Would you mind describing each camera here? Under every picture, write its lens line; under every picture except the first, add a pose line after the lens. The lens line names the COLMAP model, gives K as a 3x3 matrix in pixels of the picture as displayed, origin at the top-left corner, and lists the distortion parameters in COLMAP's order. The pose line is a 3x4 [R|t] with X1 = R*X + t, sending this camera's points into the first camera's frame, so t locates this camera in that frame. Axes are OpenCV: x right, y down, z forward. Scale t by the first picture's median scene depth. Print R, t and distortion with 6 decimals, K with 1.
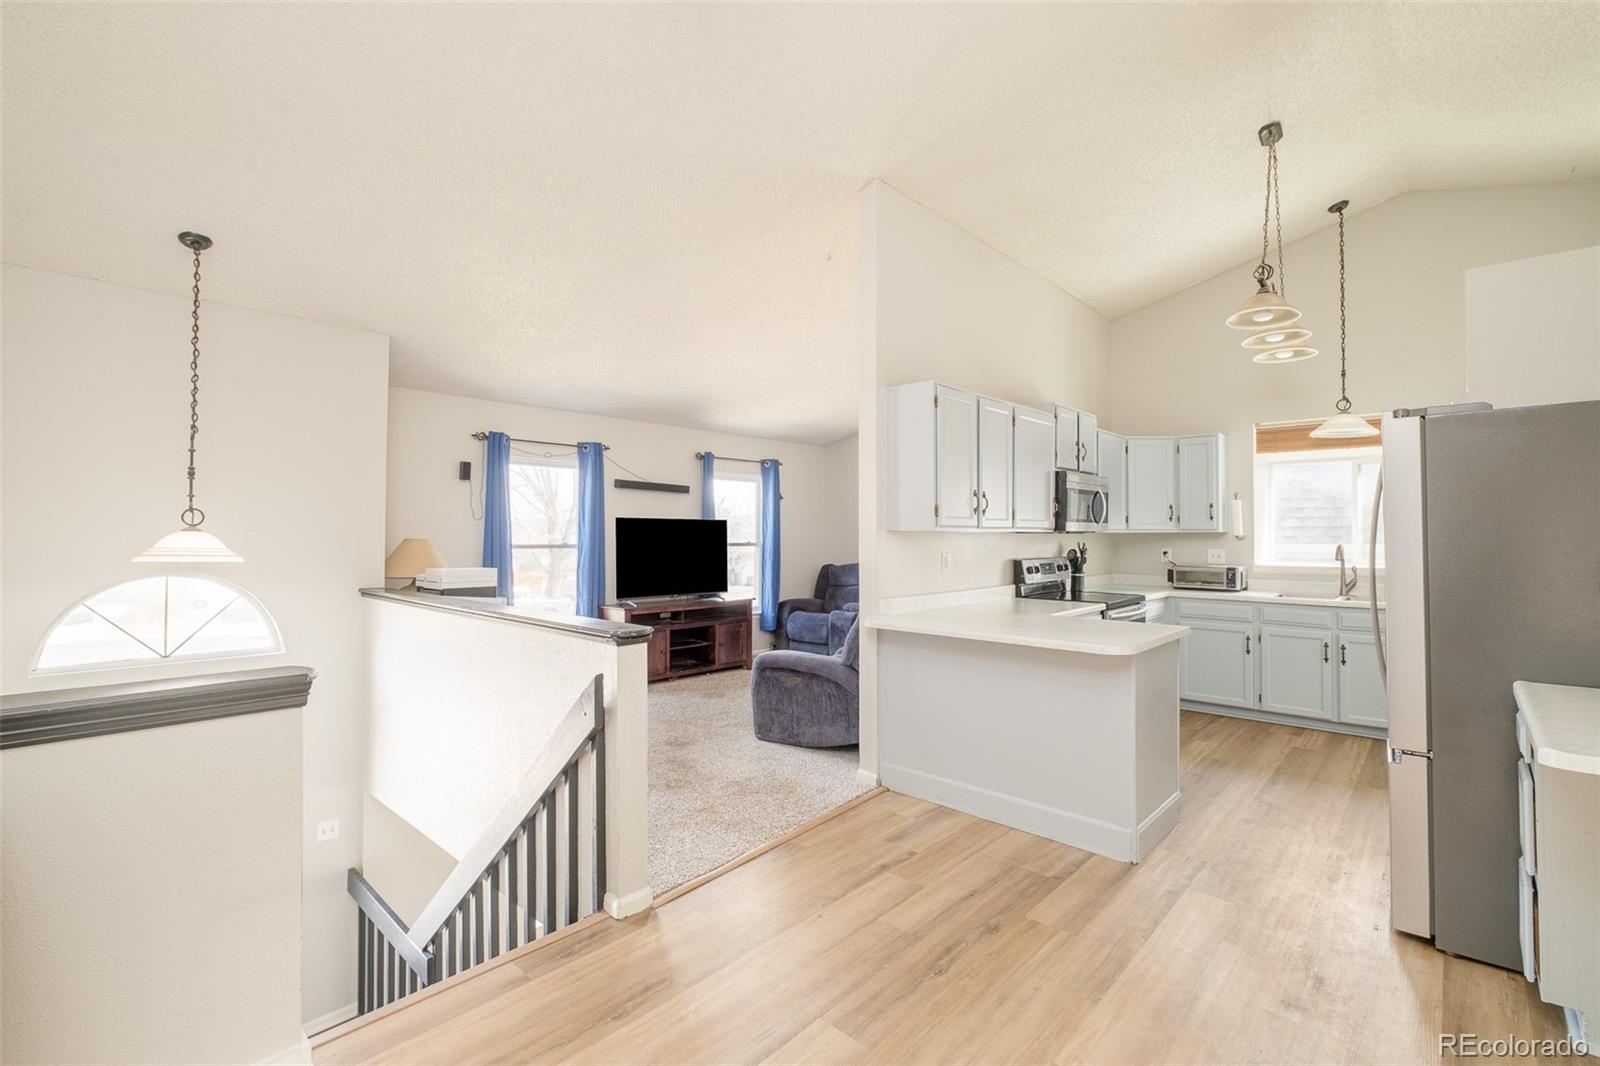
lens RADIAL K [[703.3, 0, 808.3], [0, 703.3, 524.3], [0, 0, 1]] dist [-0.004166, -0.000433]
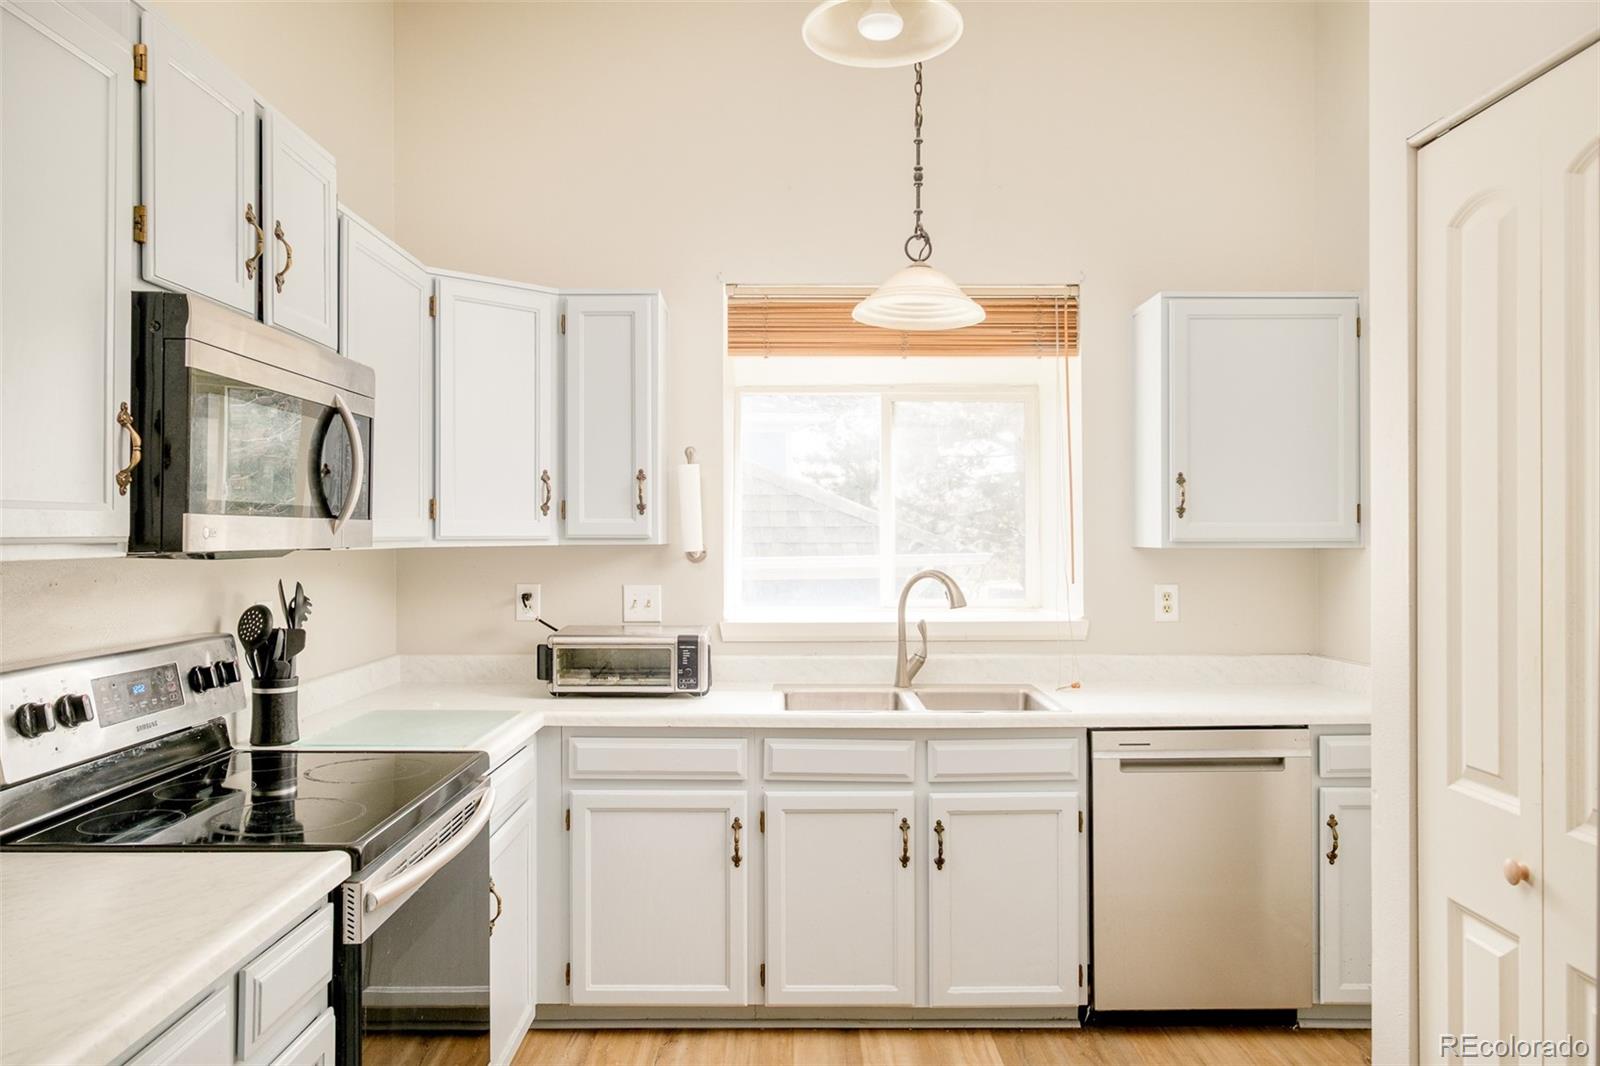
lens RADIAL K [[1112.7, 0, 798.1], [0, 1112.7, 529.5], [0, 0, 1]] dist [-0.027178, -0.000029]
pose [[0.734987, 0.000881, 0.678081, 0.228339], [-0.007288, 0.999952, 0.006600, -0.001580], [-0.678043, -0.009793, 0.734957, 0.504924]]
